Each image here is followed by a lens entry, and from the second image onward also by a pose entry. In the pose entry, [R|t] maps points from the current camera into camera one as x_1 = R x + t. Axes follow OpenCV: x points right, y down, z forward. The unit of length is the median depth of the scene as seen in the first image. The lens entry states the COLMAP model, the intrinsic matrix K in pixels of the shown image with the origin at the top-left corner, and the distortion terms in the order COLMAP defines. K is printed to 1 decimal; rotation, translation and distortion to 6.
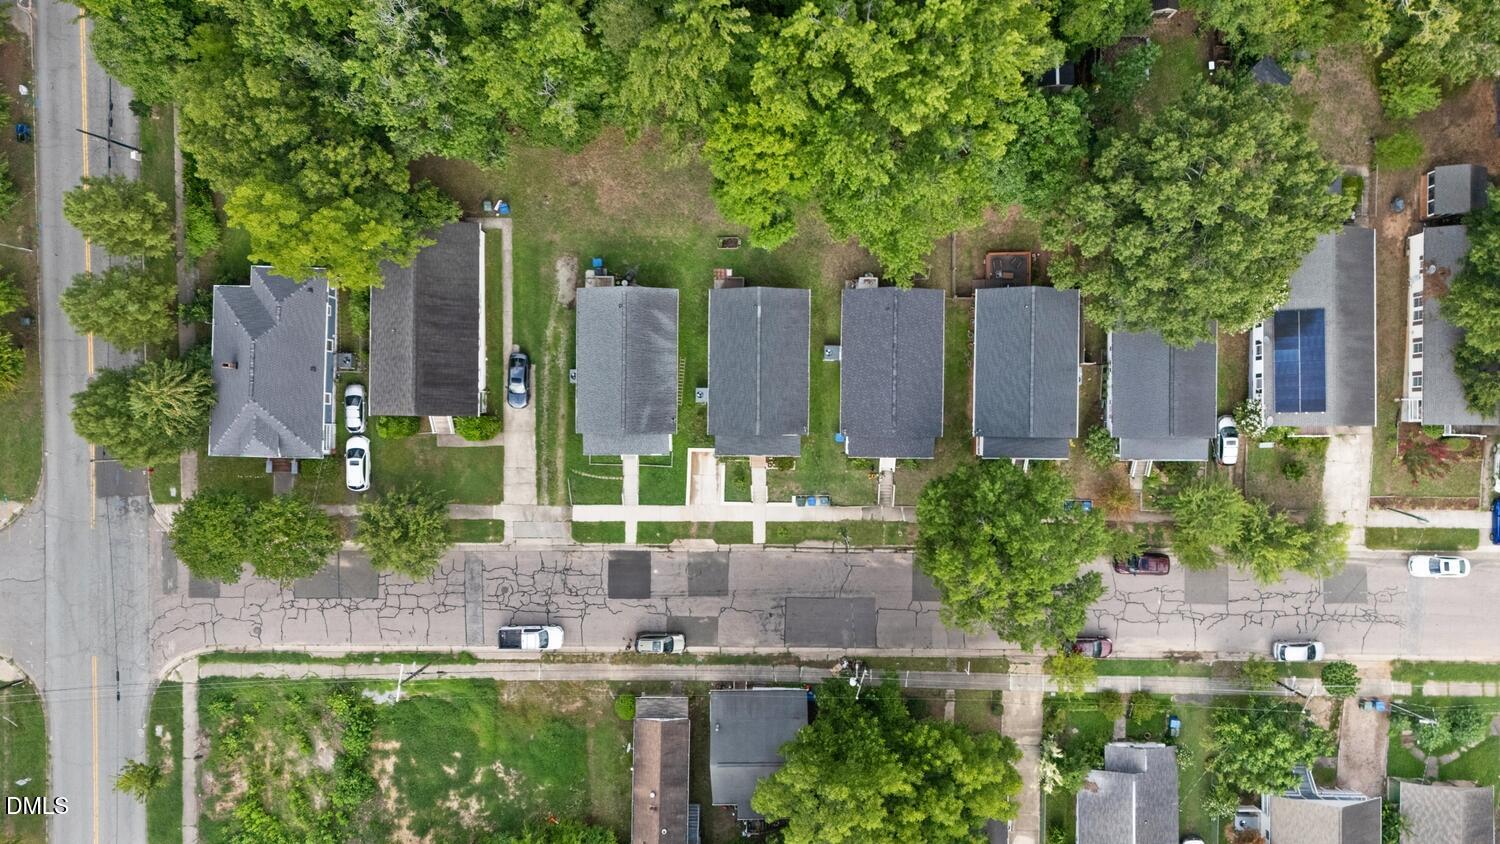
lens RADIAL K [[1135.7, 0, 750.0], [0, 1135.7, 422.0], [0, 0, 1]] dist [0.005736, -0.006705]
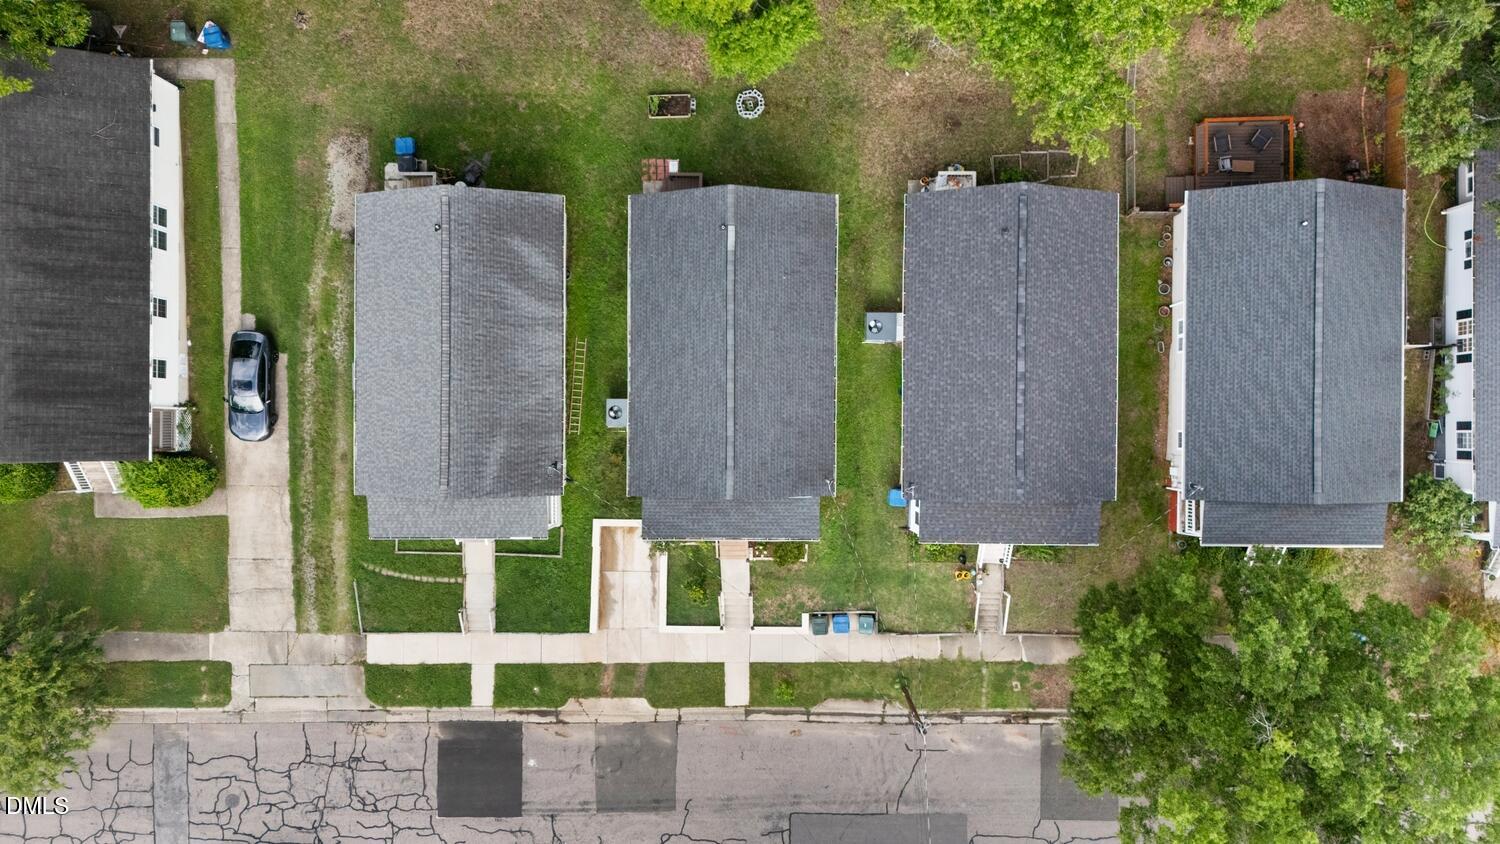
lens RADIAL K [[1135.7, 0, 750.0], [0, 1135.7, 422.0], [0, 0, 1]] dist [0.005736, -0.006705]
pose [[0.999964, -0.004623, 0.007110, 0.011065], [0.004629, 0.999989, -0.000767, -0.019047], [-0.007106, 0.000799, 0.999974, 0.497314]]
